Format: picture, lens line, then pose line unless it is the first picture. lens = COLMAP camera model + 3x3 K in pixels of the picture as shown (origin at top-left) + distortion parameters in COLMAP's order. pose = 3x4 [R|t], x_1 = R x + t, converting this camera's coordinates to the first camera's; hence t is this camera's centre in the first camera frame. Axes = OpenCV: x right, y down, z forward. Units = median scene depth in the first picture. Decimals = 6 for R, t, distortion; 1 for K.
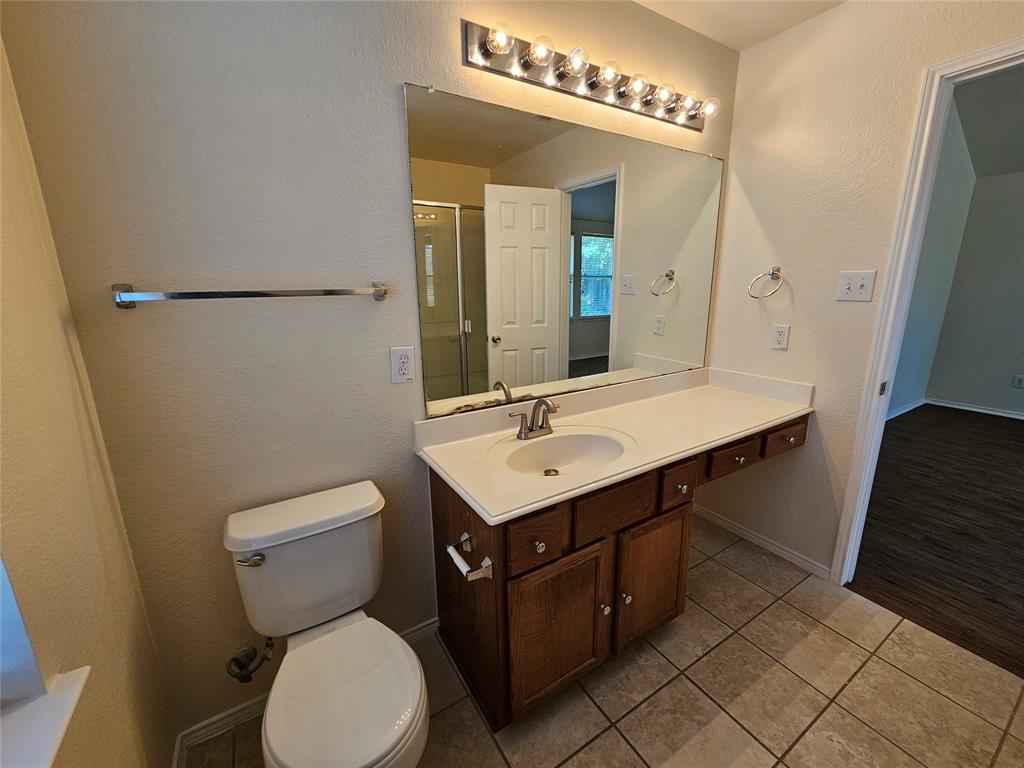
lens RADIAL K [[418.5, 0, 517.9], [0, 418.5, 381.7], [0, 0, 1]] dist [-0.002624, 0.000374]
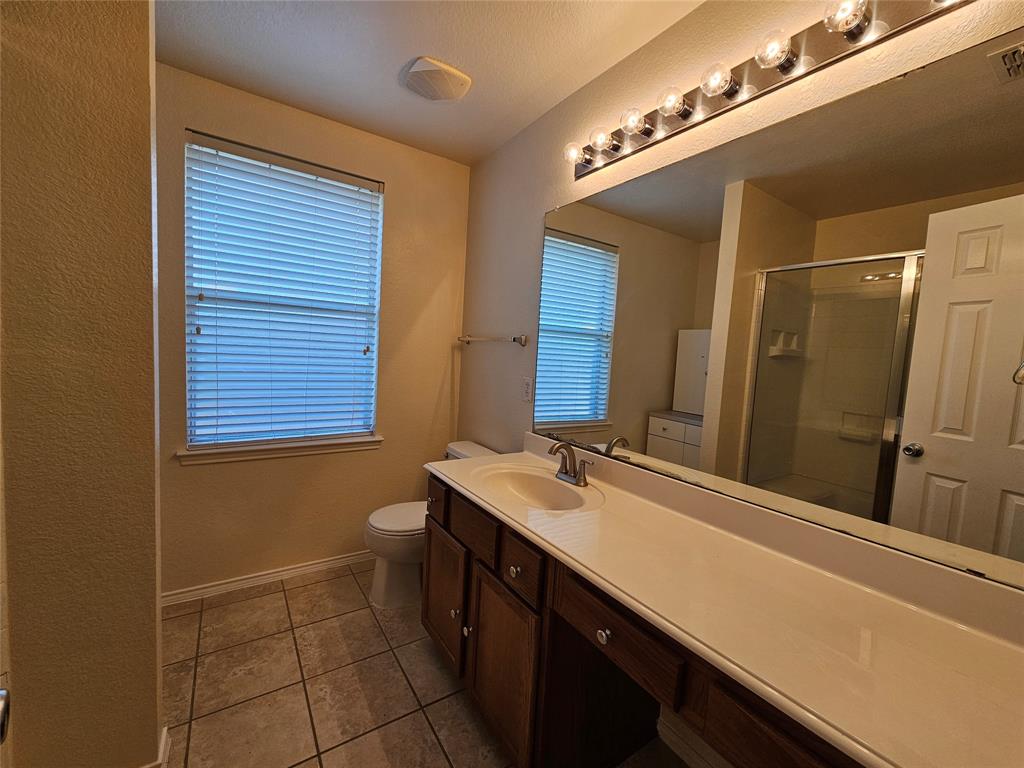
lens RADIAL K [[418.5, 0, 517.9], [0, 418.5, 381.7], [0, 0, 1]] dist [-0.002624, 0.000374]
pose [[0.038454, 0.085379, -0.995606, 1.118863], [-0.293524, 0.953355, 0.070418, -0.149523], [0.955178, 0.289526, 0.061721, 0.805467]]
